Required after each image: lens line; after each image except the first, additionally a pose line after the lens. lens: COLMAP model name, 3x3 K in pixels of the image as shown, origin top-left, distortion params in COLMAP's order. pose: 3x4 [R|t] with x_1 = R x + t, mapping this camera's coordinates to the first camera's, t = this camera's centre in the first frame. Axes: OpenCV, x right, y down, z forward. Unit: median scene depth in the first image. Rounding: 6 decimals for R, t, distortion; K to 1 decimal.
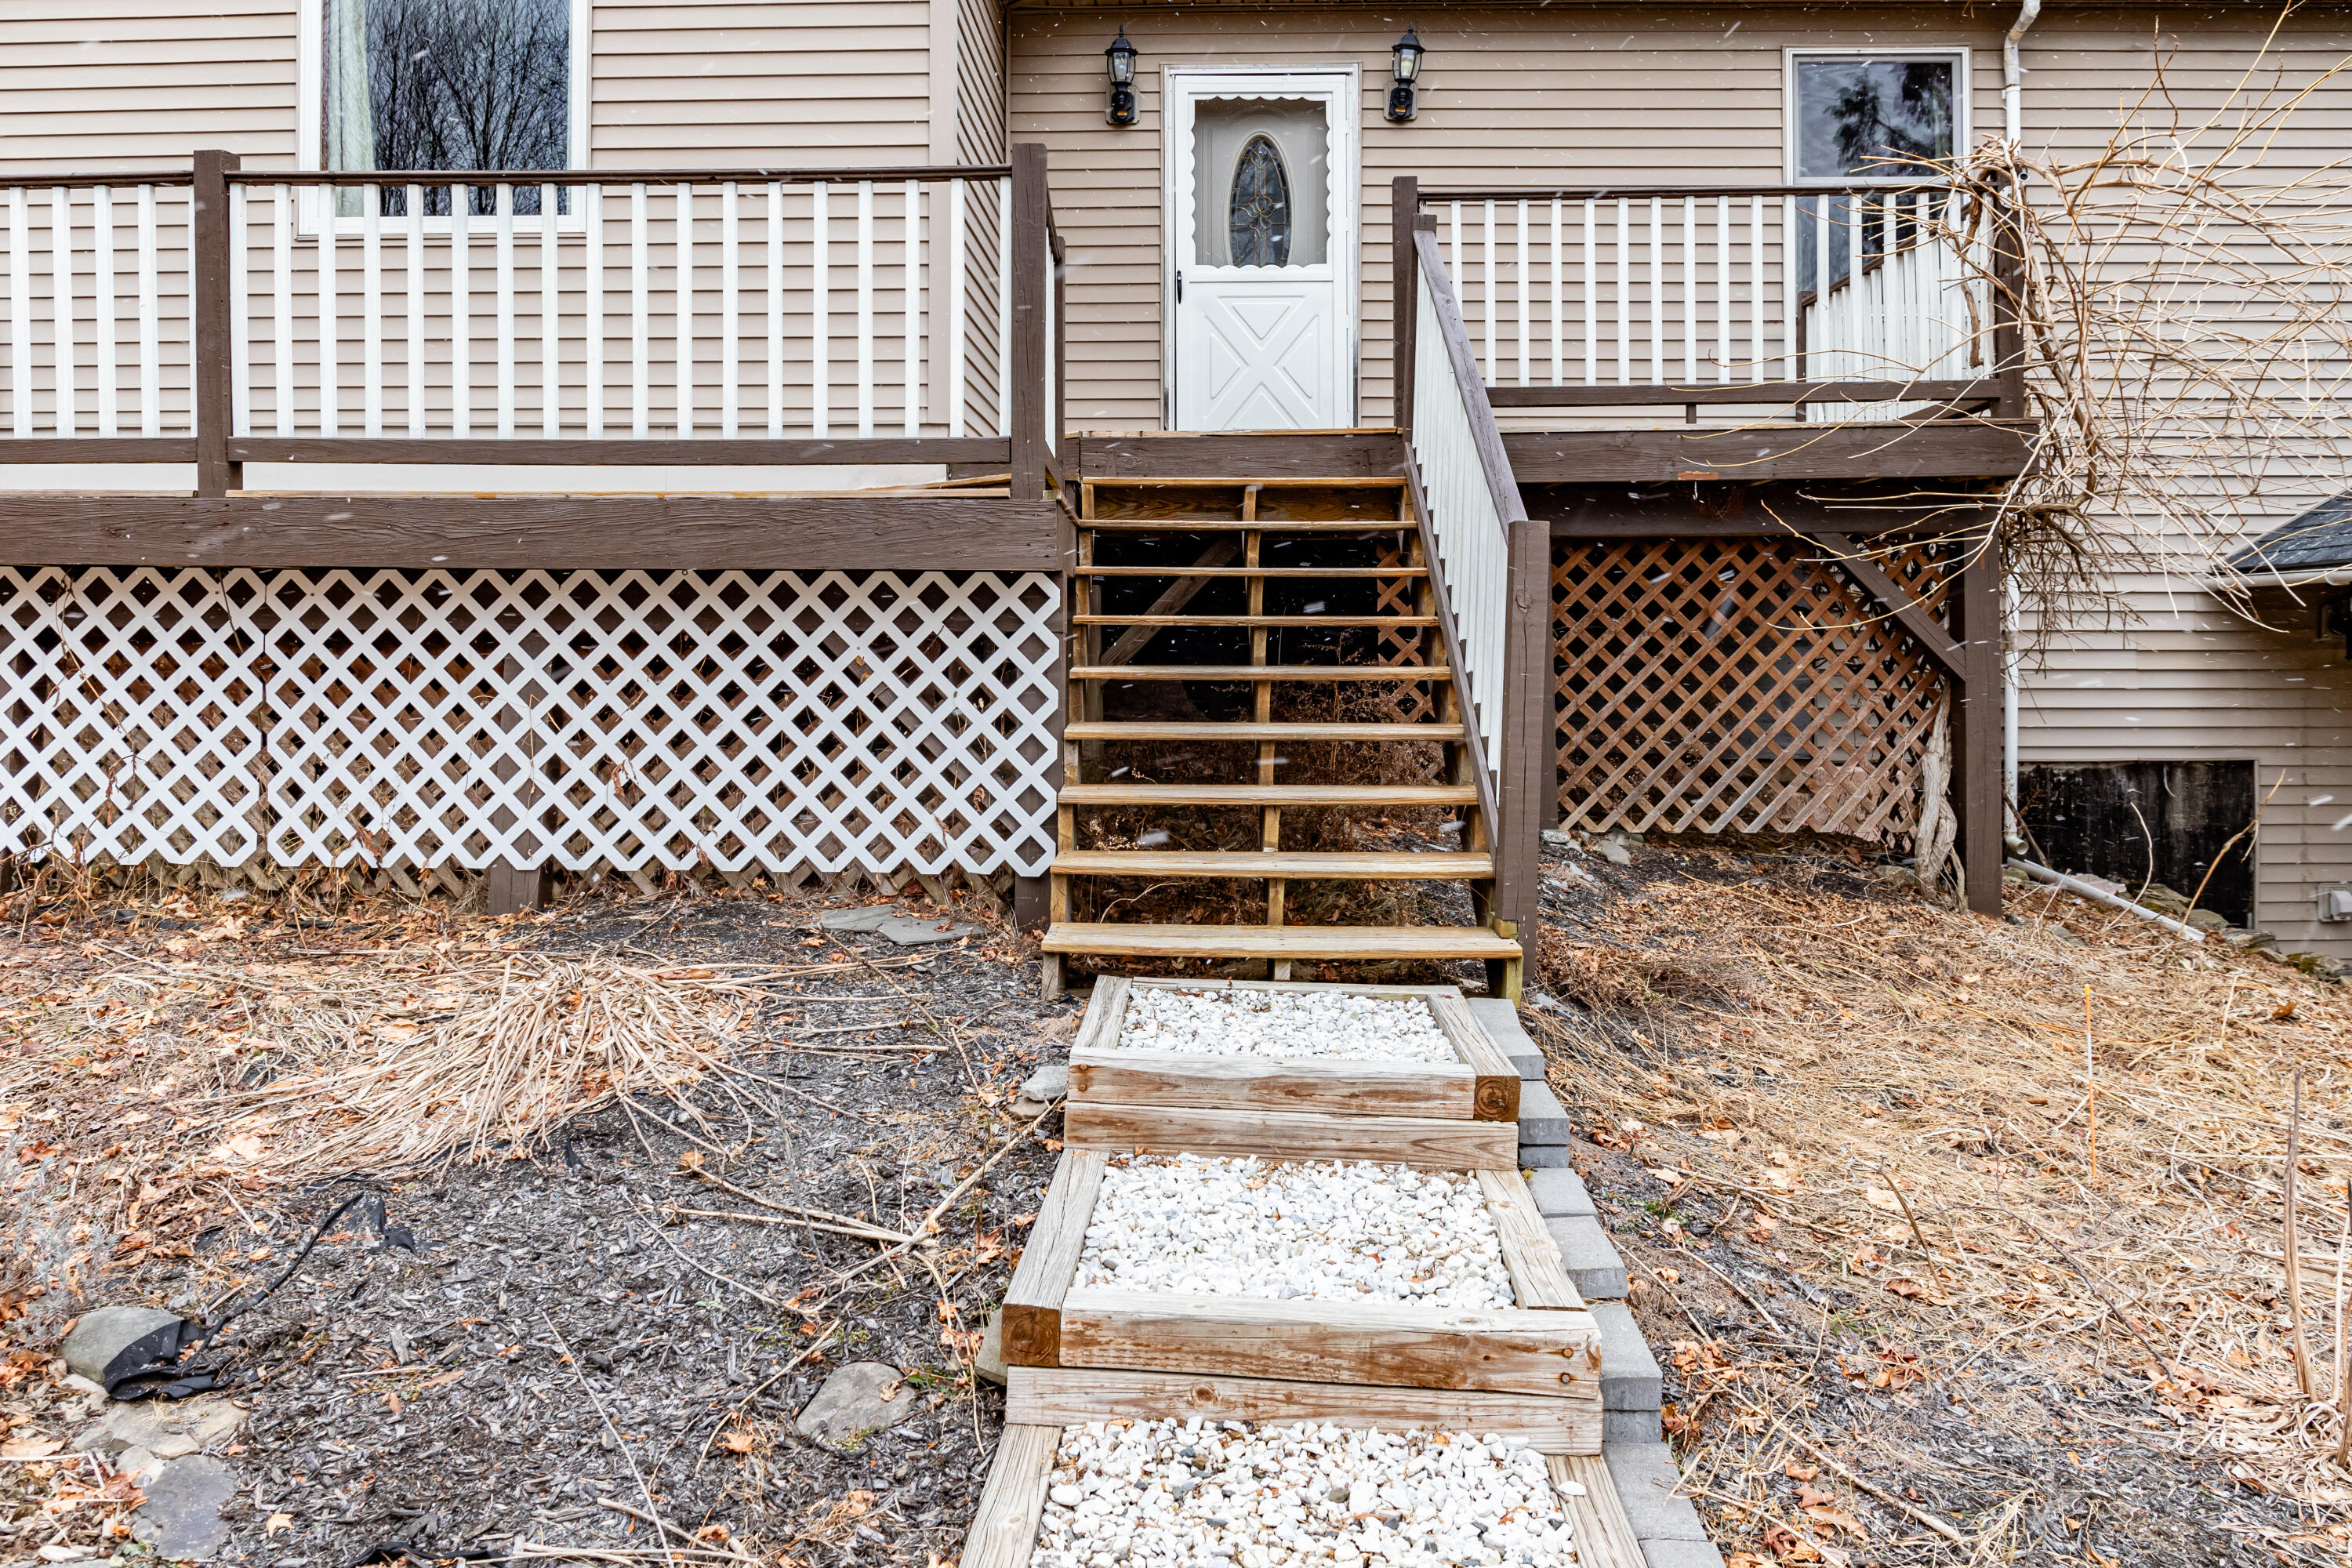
lens RADIAL K [[1589.5, 0, 1143.7], [0, 1589.5, 666.9], [0, 0, 1]] dist [-0.012819, -0.013846]
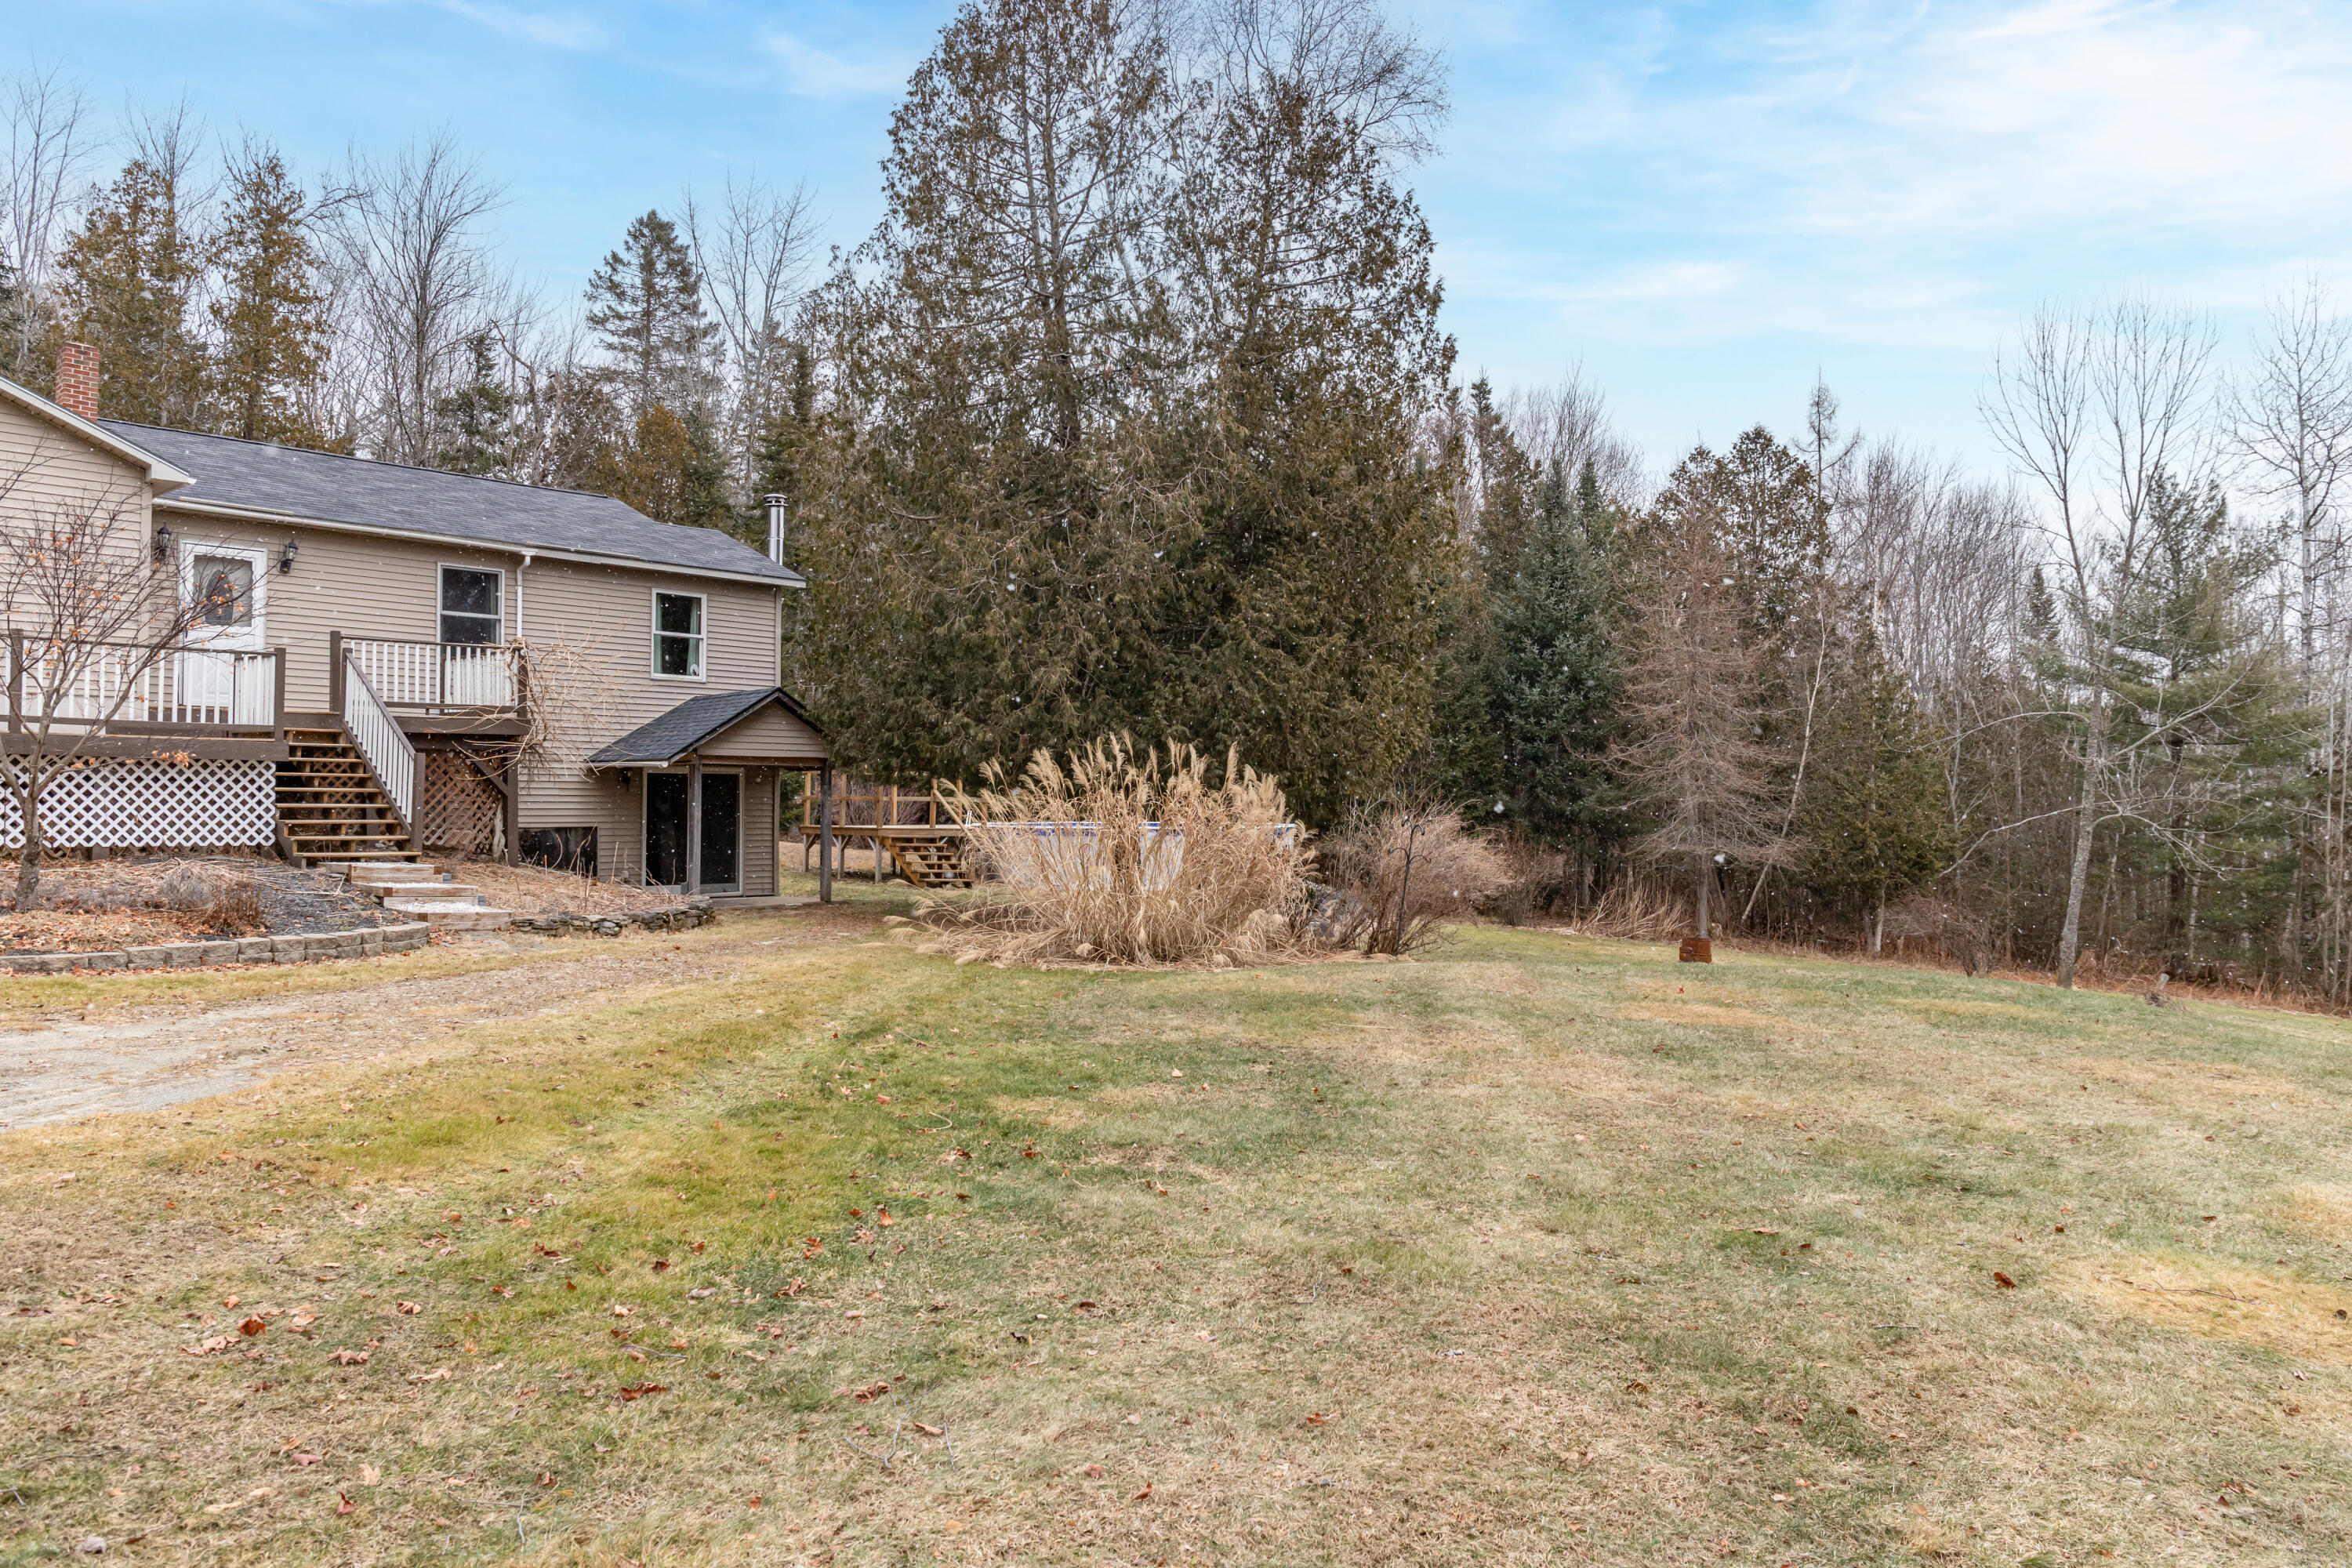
lens RADIAL K [[1589.5, 0, 1163.5], [0, 1589.5, 779.3], [0, 0, 1]] dist [-0.012819, -0.013846]
pose [[0.624743, 0.009441, 0.780773, -1.294362], [0.016012, 0.999562, -0.024899, 0.084669], [-0.780666, 0.028057, 0.624318, -2.284609]]
